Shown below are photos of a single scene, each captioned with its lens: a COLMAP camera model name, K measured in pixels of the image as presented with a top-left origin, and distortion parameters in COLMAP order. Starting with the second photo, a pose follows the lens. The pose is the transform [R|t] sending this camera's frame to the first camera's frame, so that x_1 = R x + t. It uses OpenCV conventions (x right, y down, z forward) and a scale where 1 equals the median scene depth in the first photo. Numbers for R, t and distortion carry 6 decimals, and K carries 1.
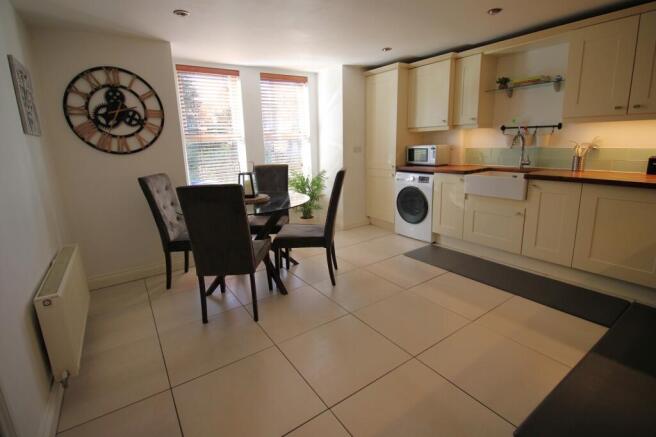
lens RADIAL K [[315.8, 0, 329.4], [0, 315.8, 215.6], [0, 0, 1]] dist [-0.004235, -0.000424]
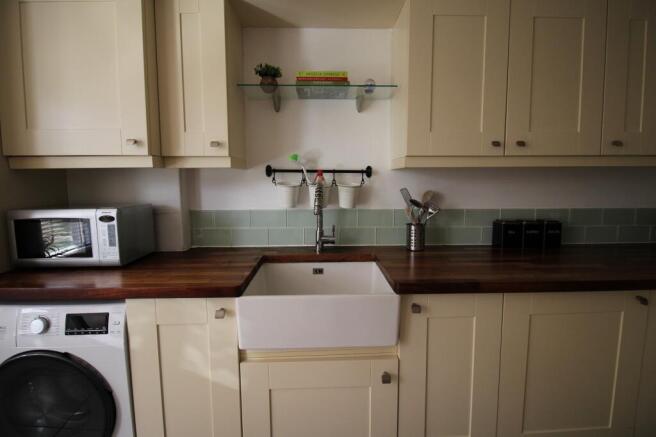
lens RADIAL K [[309.1, 0, 333.8], [0, 309.1, 213.0], [0, 0, 1]] dist [-0.008080, -0.000496]
pose [[0.551594, -0.057066, 0.832159, 0.199522], [0.181084, 0.982055, -0.052685, -0.167775], [-0.814219, 0.179751, 0.552029, 0.656141]]
